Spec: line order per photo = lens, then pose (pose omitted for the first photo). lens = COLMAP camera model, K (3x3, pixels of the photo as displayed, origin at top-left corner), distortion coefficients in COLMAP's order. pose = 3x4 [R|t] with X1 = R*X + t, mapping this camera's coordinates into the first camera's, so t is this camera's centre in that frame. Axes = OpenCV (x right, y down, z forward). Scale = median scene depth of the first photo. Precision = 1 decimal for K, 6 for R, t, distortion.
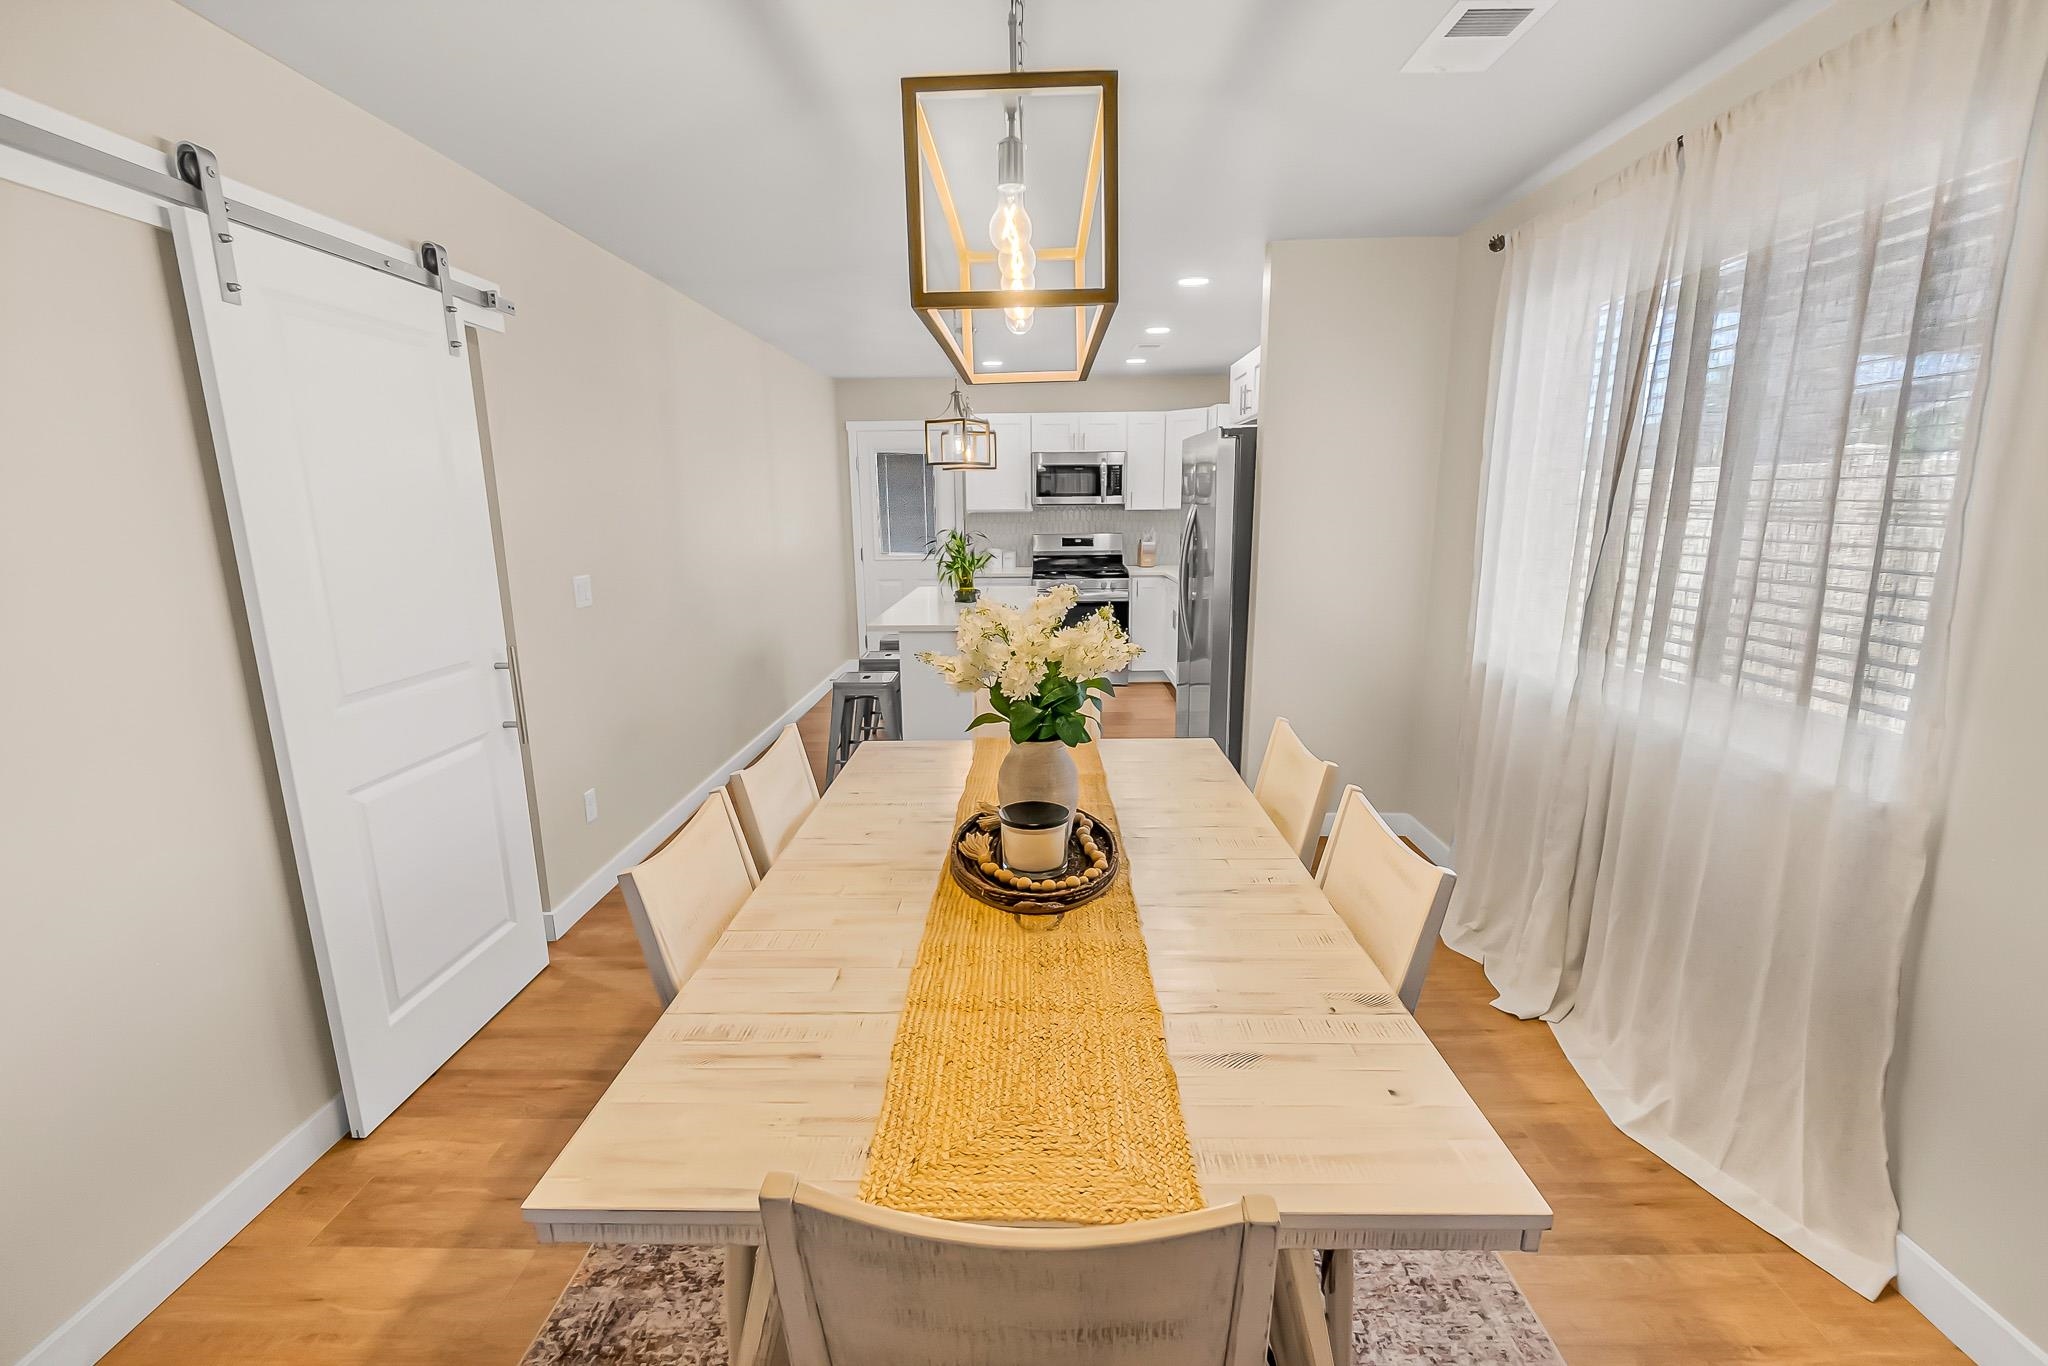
lens RADIAL K [[882.2, 0, 1024.0], [0, 882.2, 683.0], [0, 0, 1]] dist [-0.001662, 0.004340]
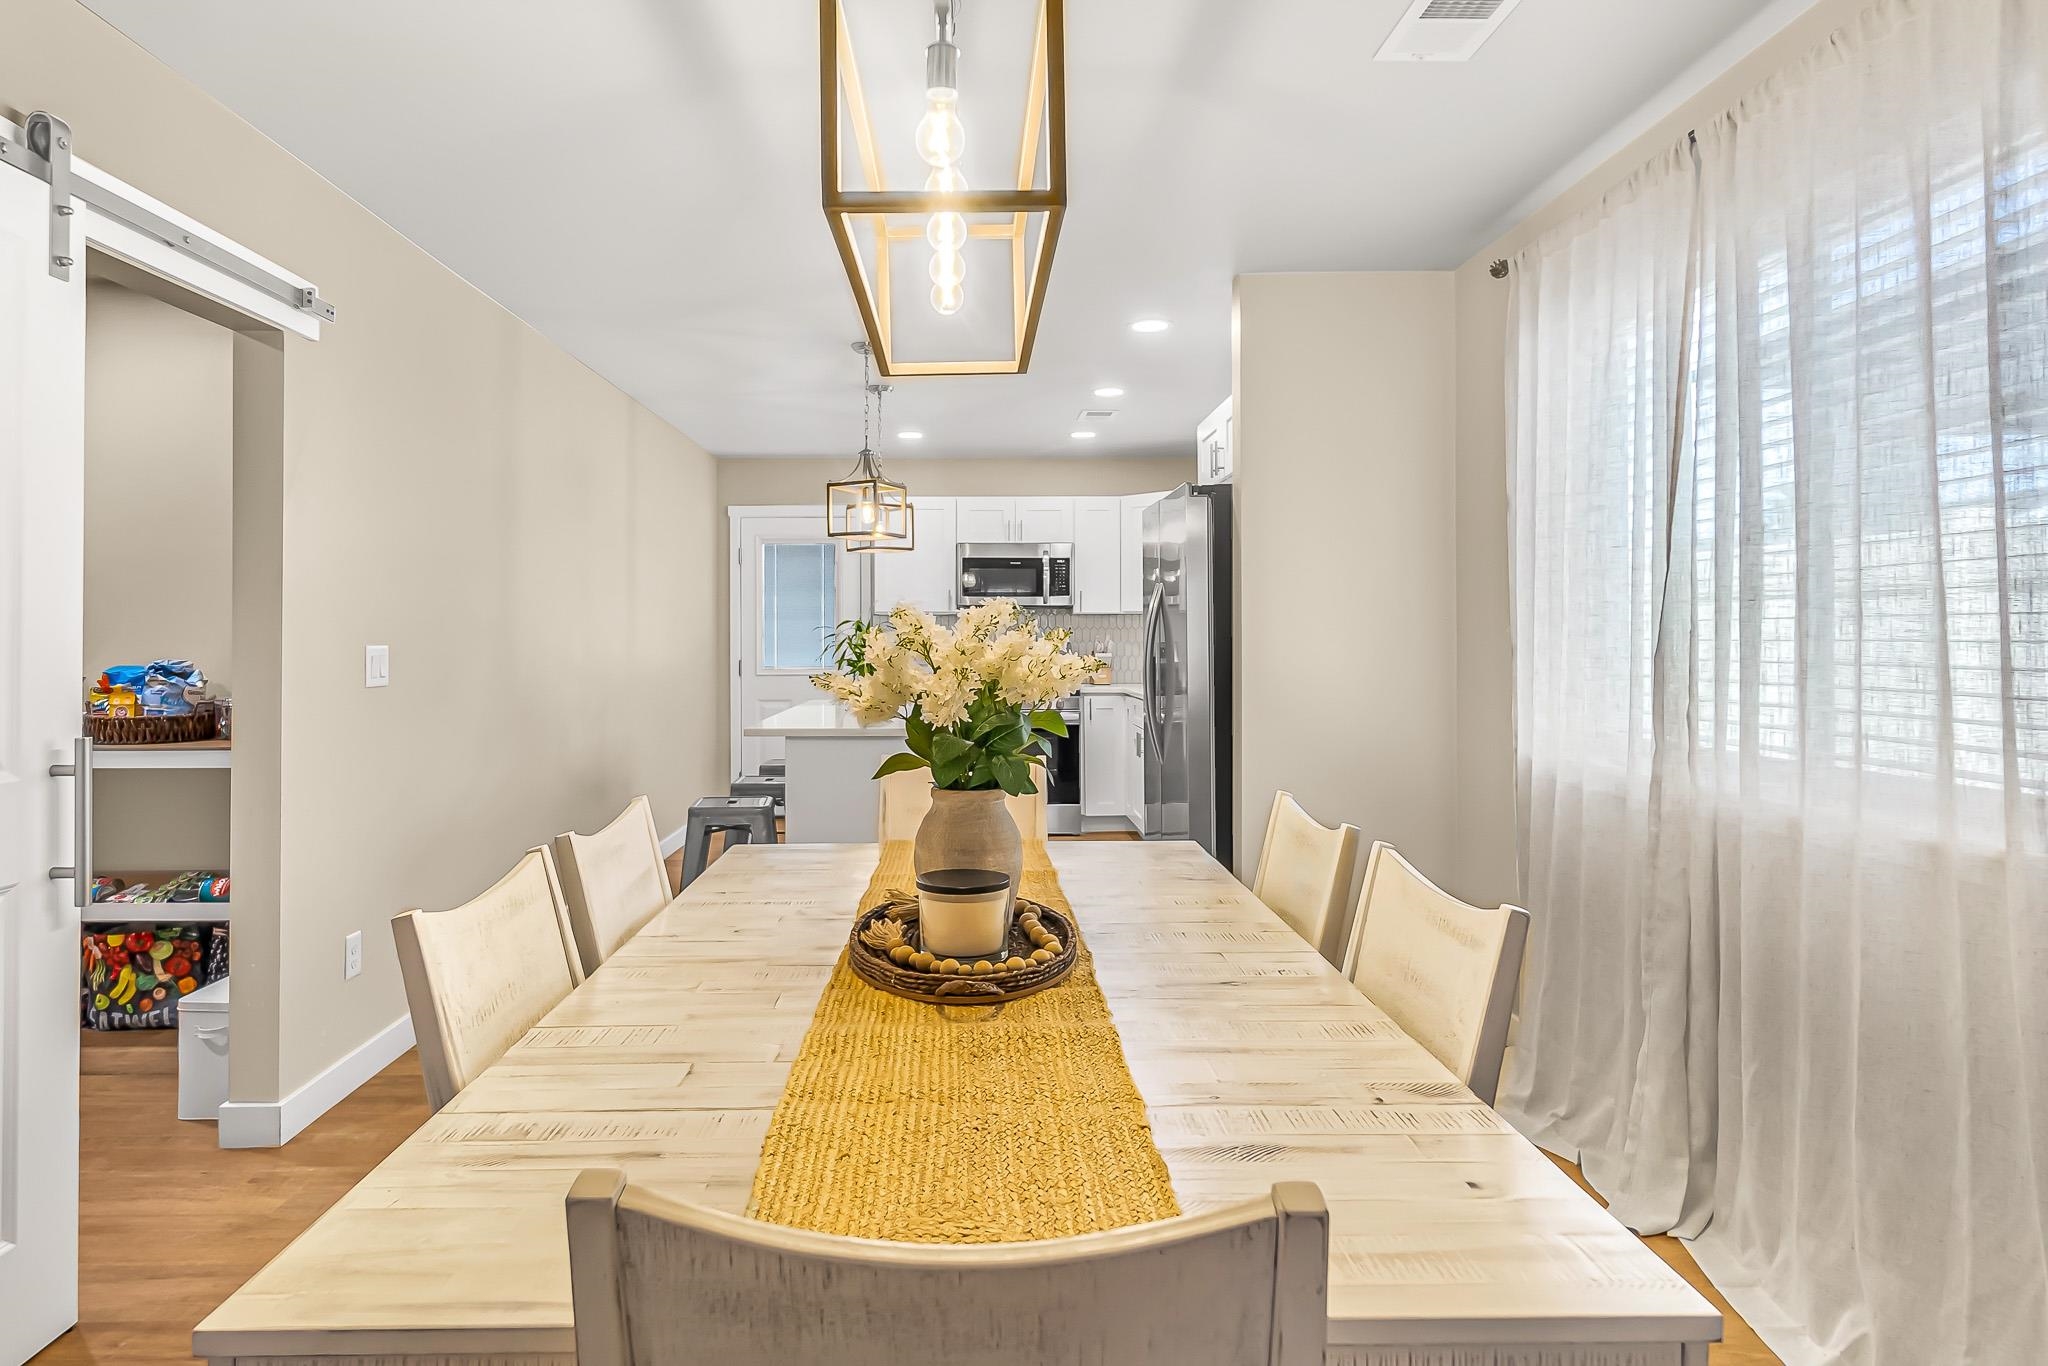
lens RADIAL K [[1126.8, 0, 976.8], [0, 1126.8, 621.6], [0, 0, 1]] dist [0.009873, 0.001658]
pose [[0.999587, 0.007565, 0.027729, -0.004115], [-0.001367, 0.976163, -0.217033, 0.115734], [-0.028710, 0.216905, 0.975770, 0.015490]]
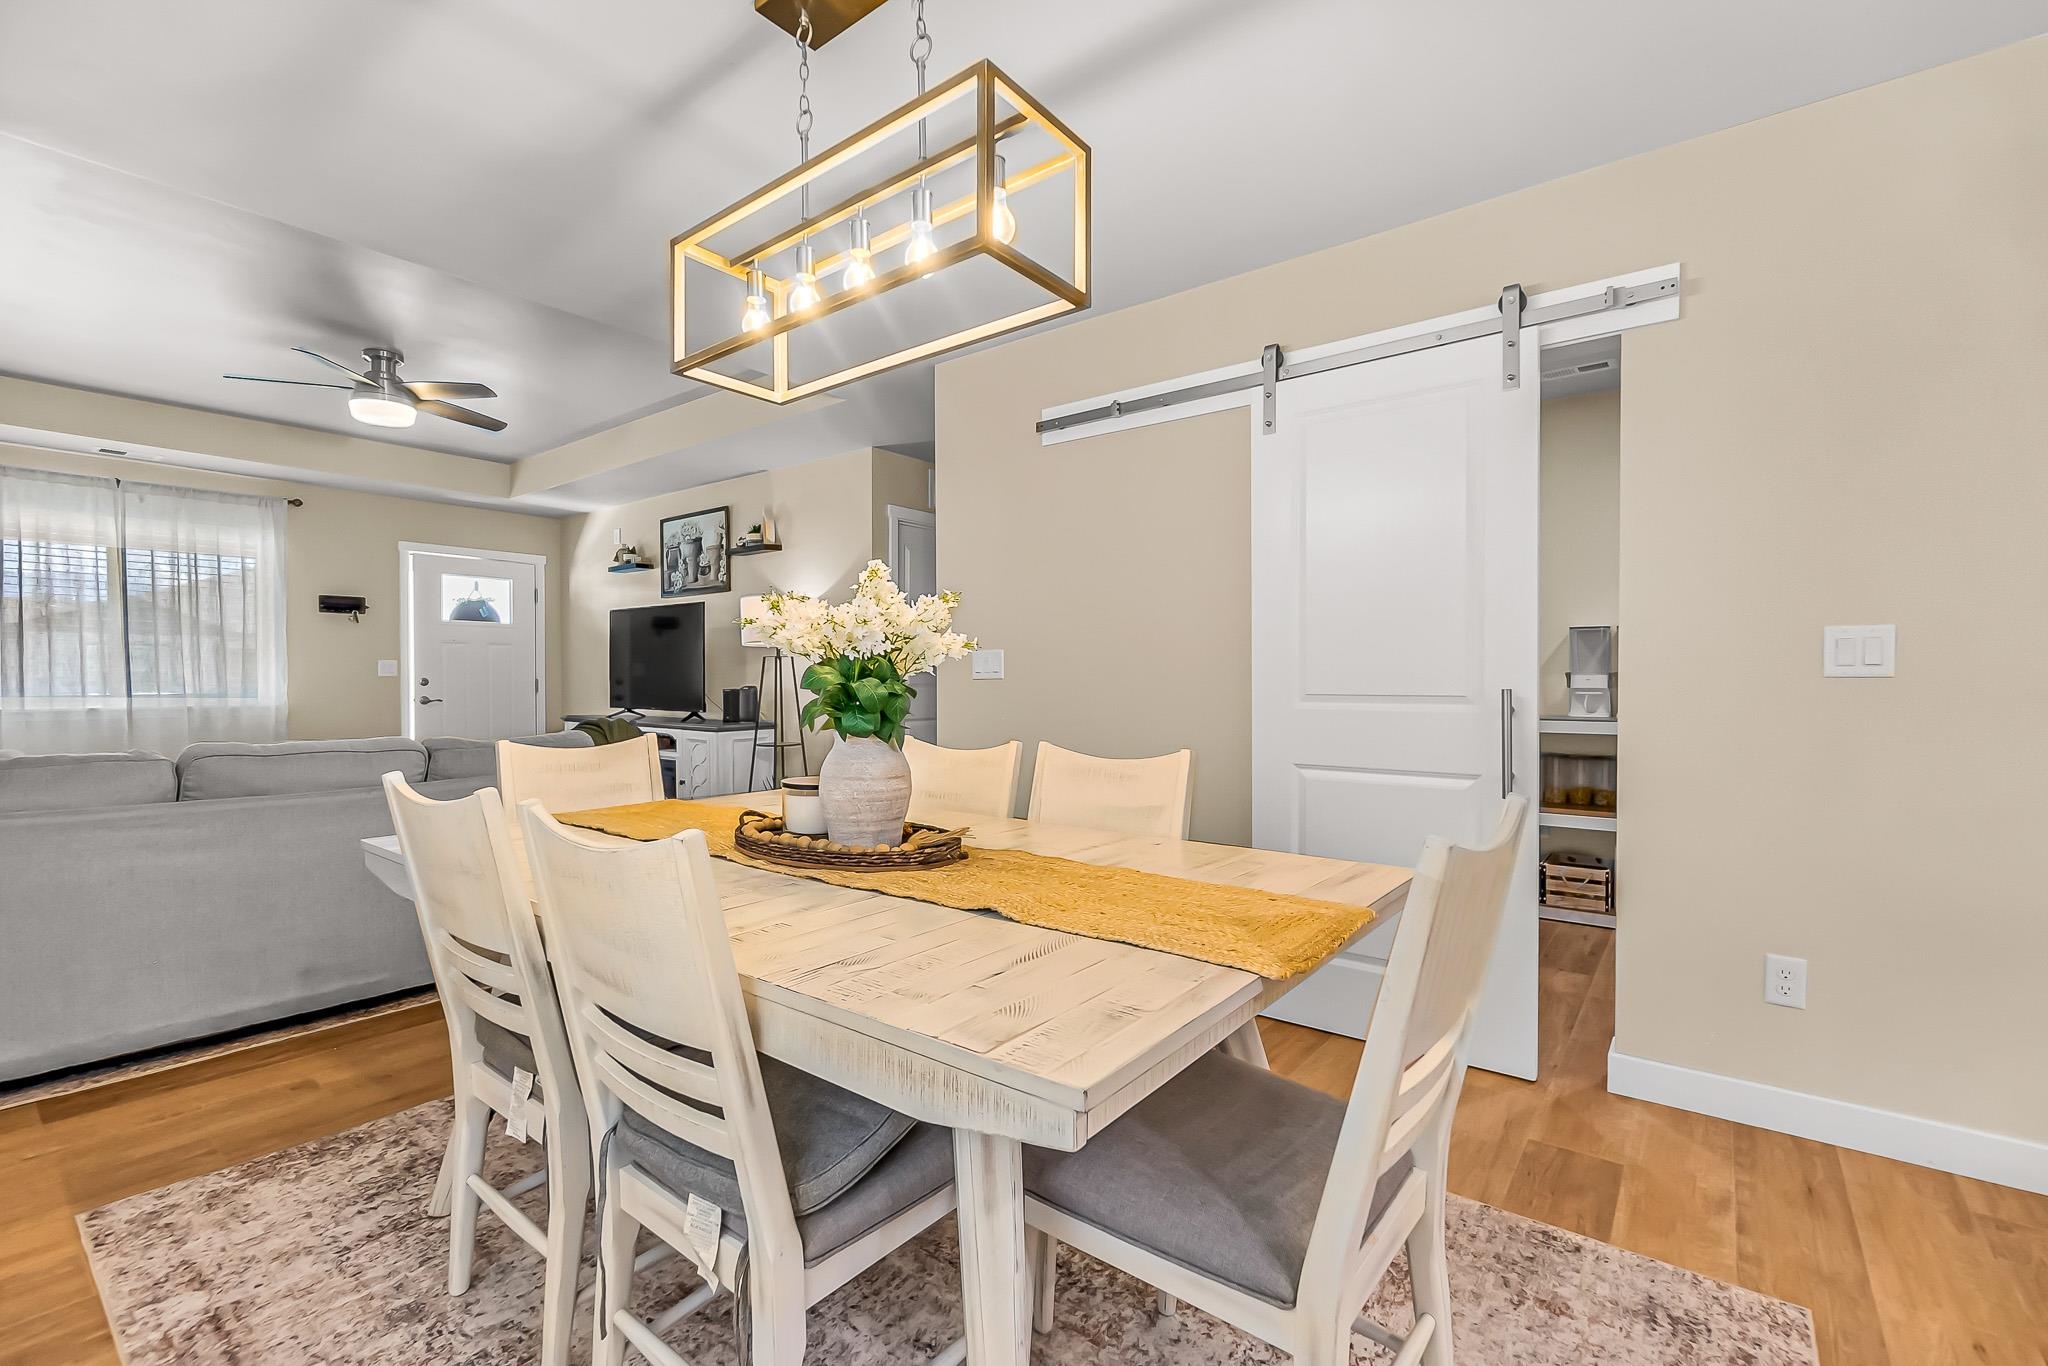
lens RADIAL K [[891.4, 0, 1031.6], [0, 891.4, 688.0], [0, 0, 1]] dist [-0.002920, 0.000614]
pose [[-0.596710, 0.018218, -0.802250, 0.567883], [-0.159510, 0.977099, 0.140831, -0.118287], [0.786444, 0.212002, -0.580139, 1.456117]]
